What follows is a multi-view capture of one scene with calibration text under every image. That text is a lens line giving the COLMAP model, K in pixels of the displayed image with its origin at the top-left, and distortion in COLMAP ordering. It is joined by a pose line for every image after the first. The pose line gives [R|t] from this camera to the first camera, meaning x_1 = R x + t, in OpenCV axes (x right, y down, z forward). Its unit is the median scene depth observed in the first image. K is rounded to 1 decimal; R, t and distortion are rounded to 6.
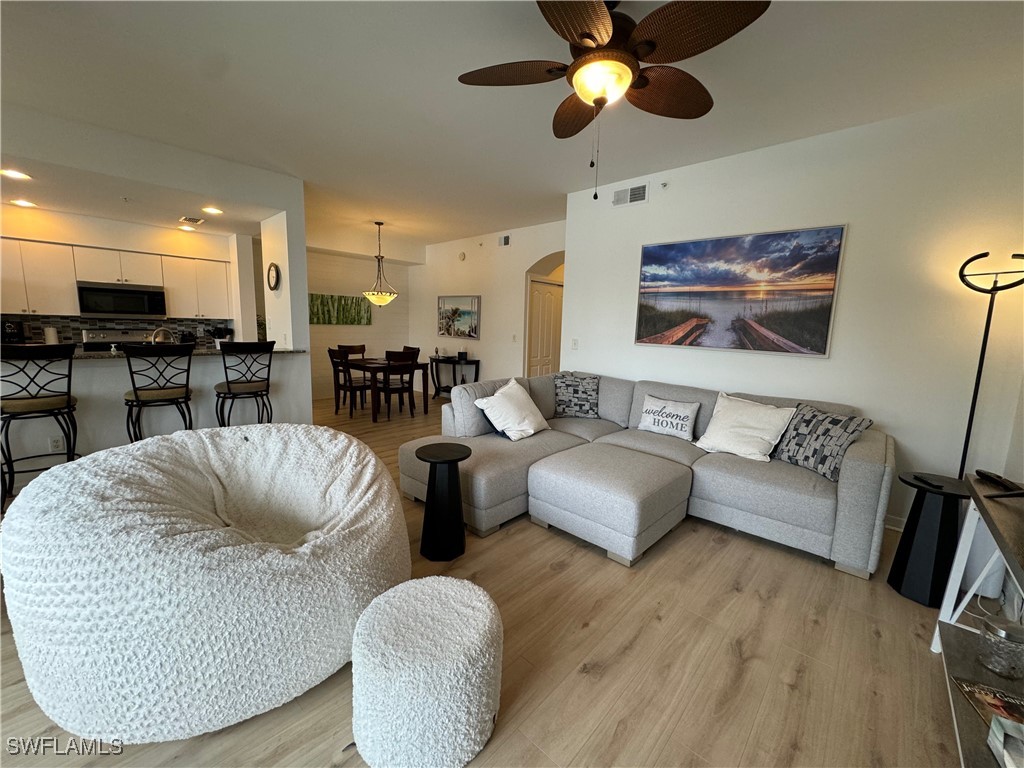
lens RADIAL K [[408.7, 0, 513.3], [0, 408.7, 381.9], [0, 0, 1]] dist [-0.001957, 0.000296]
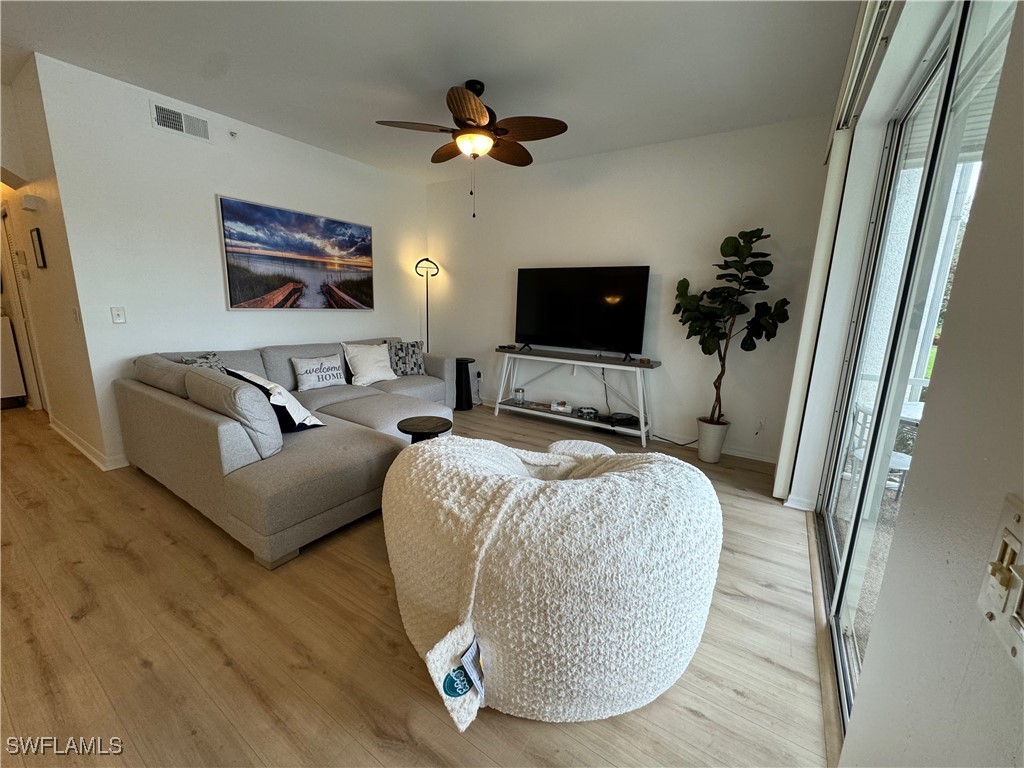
lens RADIAL K [[408.7, 0, 513.3], [0, 408.7, 381.9], [0, 0, 1]] dist [-0.001957, 0.000296]
pose [[-0.158491, -0.229230, 0.960382, -0.735977], [0.102977, 0.963534, 0.246976, -0.103737], [-0.981976, 0.138040, -0.129106, 0.566427]]
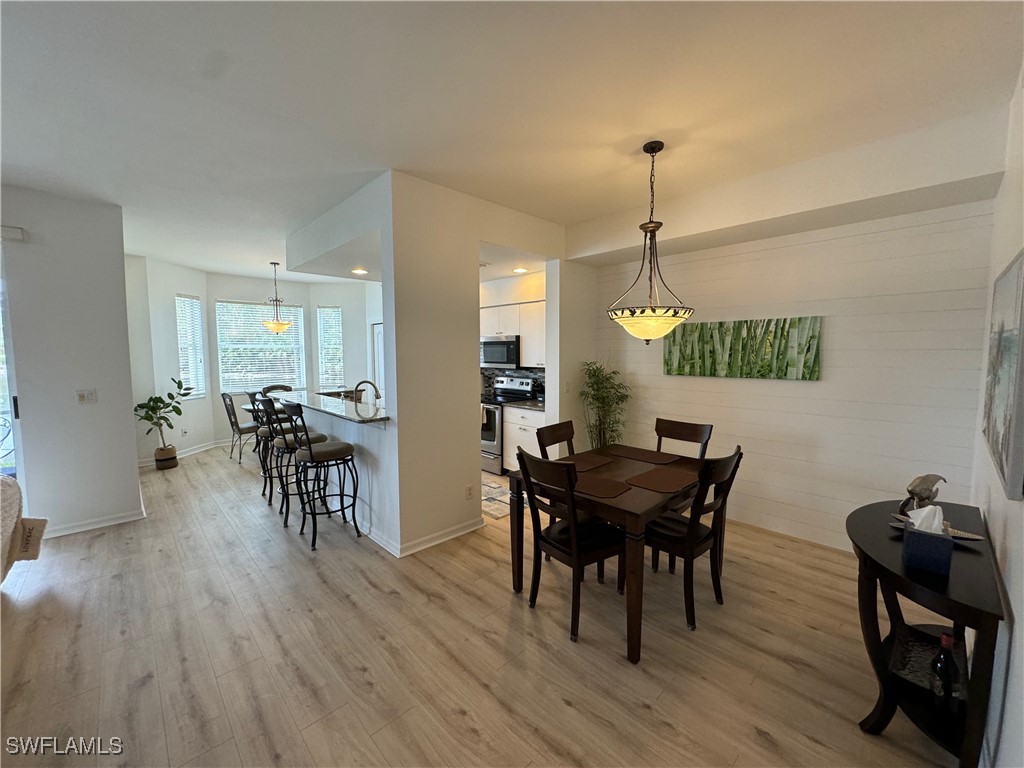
lens RADIAL K [[408.7, 0, 513.3], [0, 408.7, 381.9], [0, 0, 1]] dist [-0.001957, 0.000296]
pose [[-0.060397, 0.049130, -0.996965, 0.174186], [-0.135460, 0.989145, 0.056951, -0.242023], [0.988940, 0.138489, -0.053087, 1.442579]]
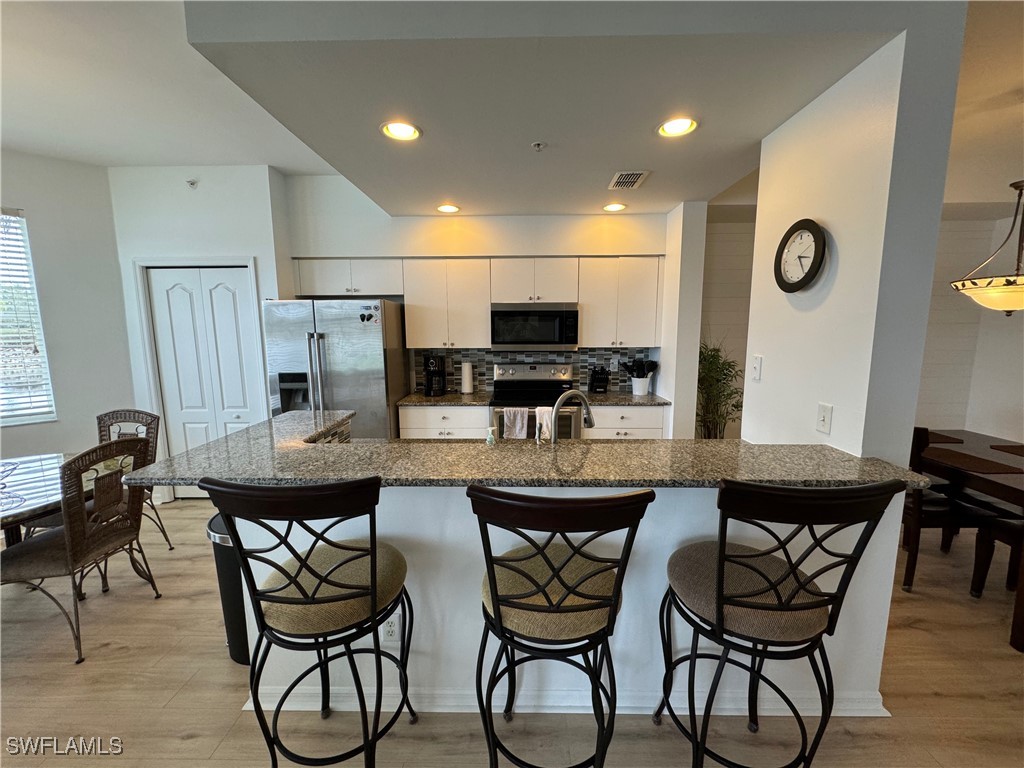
lens RADIAL K [[408.7, 0, 513.3], [0, 408.7, 381.9], [0, 0, 1]] dist [-0.001957, 0.000296]
pose [[0.661932, 0.070919, -0.746202, -0.557794], [-0.080326, 0.996493, 0.023452, -0.148574], [0.745248, 0.044415, 0.665307, 0.641341]]
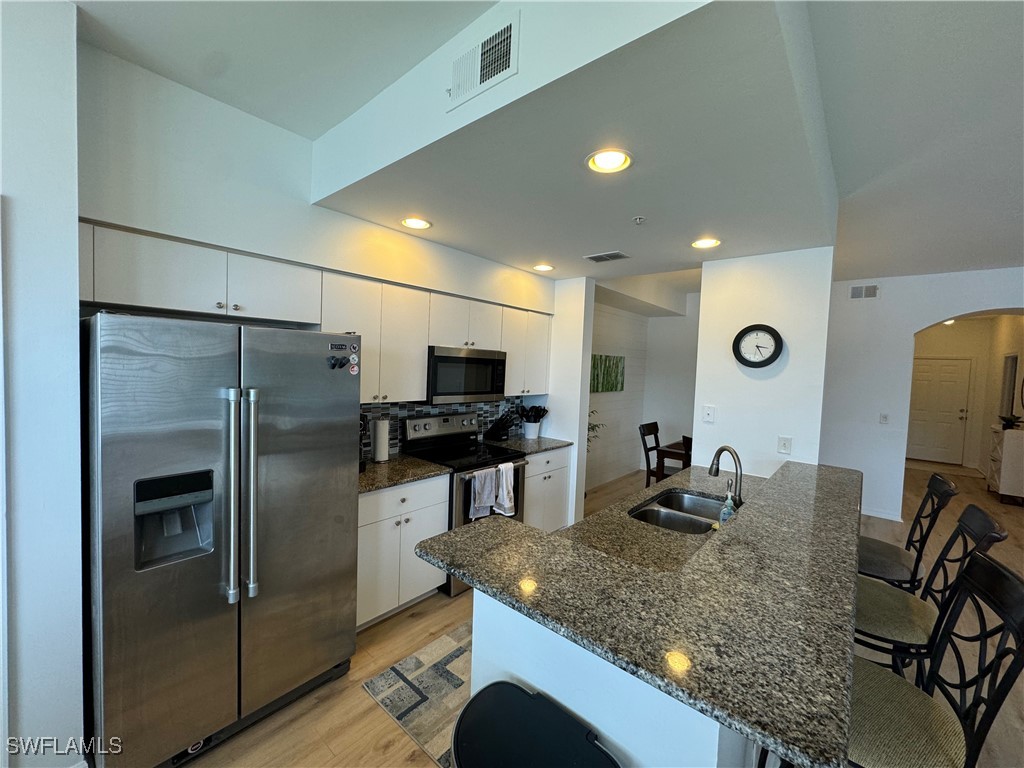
lens RADIAL K [[408.7, 0, 513.3], [0, 408.7, 381.9], [0, 0, 1]] dist [-0.001957, 0.000296]
pose [[0.999440, 0.012515, 0.031017, -1.174240], [-0.009609, 0.995699, -0.092143, -0.166331], [-0.032037, 0.091793, 0.995263, 0.456260]]
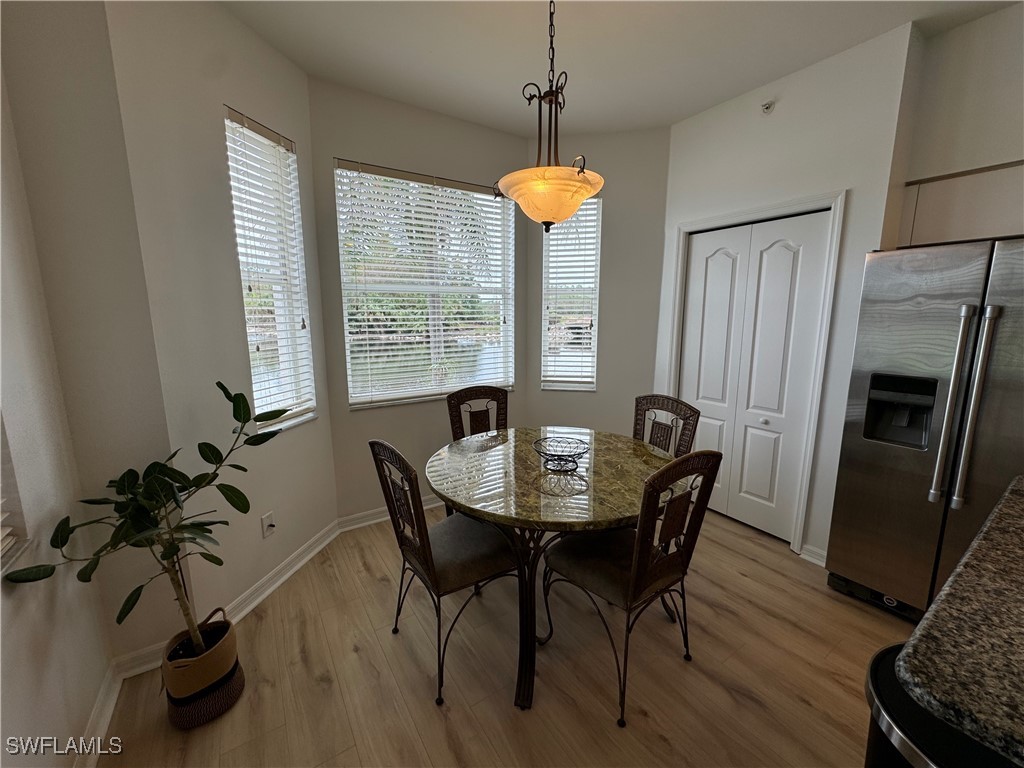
lens RADIAL K [[408.7, 0, 513.3], [0, 408.7, 381.9], [0, 0, 1]] dist [-0.001957, 0.000296]
pose [[-0.243253, 0.134848, -0.960543, -0.901804], [-0.139263, 0.975174, 0.172170, -0.123203], [0.959913, 0.175649, -0.218435, 0.522492]]
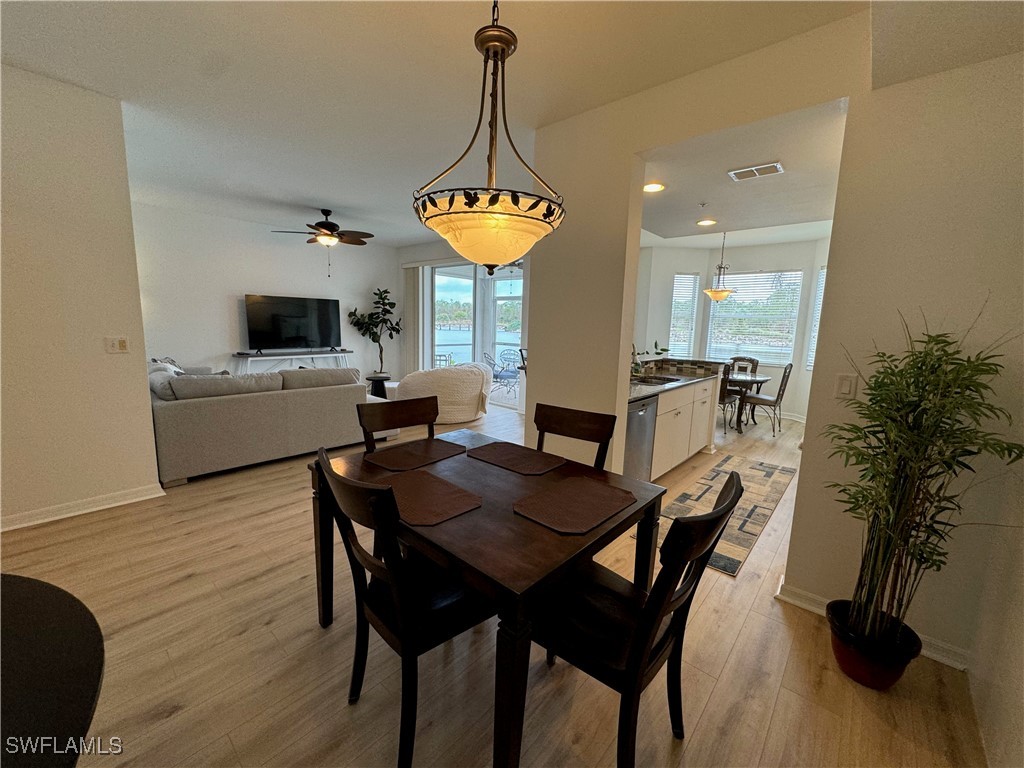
lens RADIAL K [[408.7, 0, 513.3], [0, 408.7, 381.9], [0, 0, 1]] dist [-0.001957, 0.000296]
pose [[-0.998286, -0.053610, -0.023489, -0.547575], [-0.058037, 0.958673, 0.278527, -0.307530], [0.007586, 0.279413, -0.960141, 2.016219]]
